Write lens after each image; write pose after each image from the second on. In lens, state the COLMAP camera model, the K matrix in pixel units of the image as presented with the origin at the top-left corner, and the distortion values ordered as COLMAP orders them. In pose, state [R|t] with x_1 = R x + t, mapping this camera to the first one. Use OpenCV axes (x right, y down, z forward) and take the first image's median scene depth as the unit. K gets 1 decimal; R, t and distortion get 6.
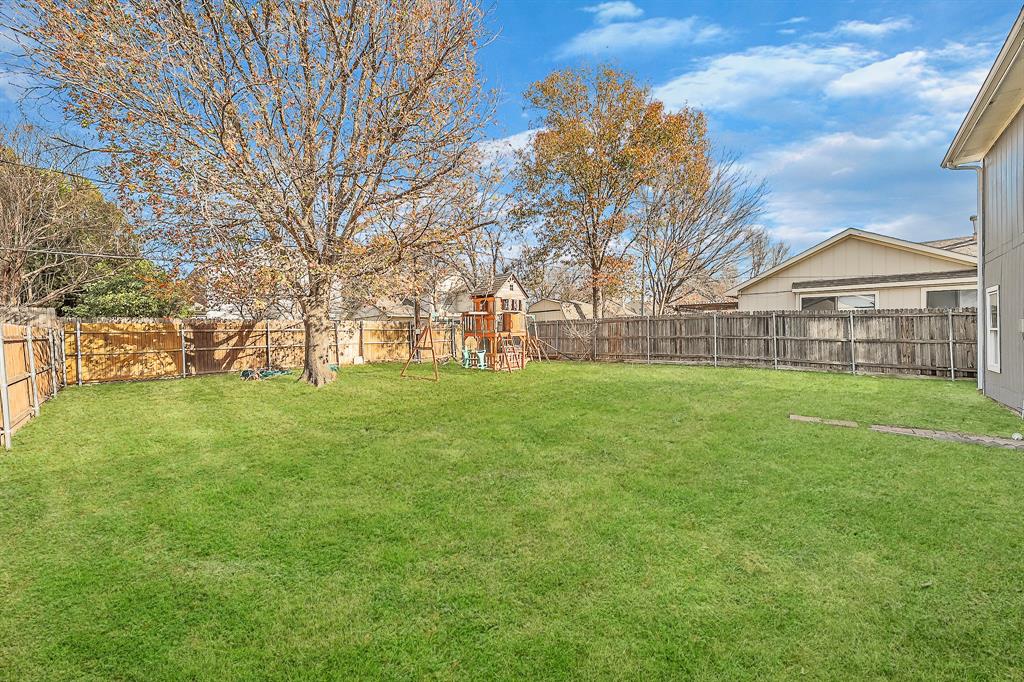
lens RADIAL K [[394.6, 0, 512.0], [0, 394.6, 341.0], [0, 0, 1]] dist [0.000187, 0.000018]
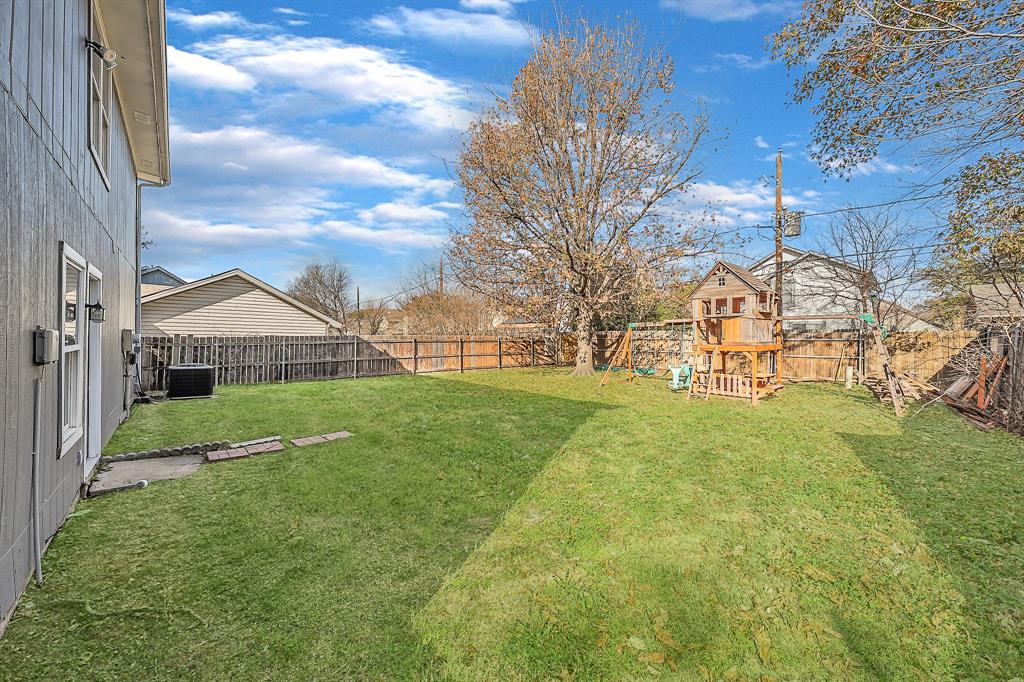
lens RADIAL K [[394.6, 0, 512.0], [0, 394.6, 341.0], [0, 0, 1]] dist [0.000187, 0.000018]
pose [[-0.145097, 0.013159, -0.989330, 0.786982], [-0.032757, 0.999300, 0.018096, -0.030756], [0.988875, 0.035033, -0.144564, 0.765384]]
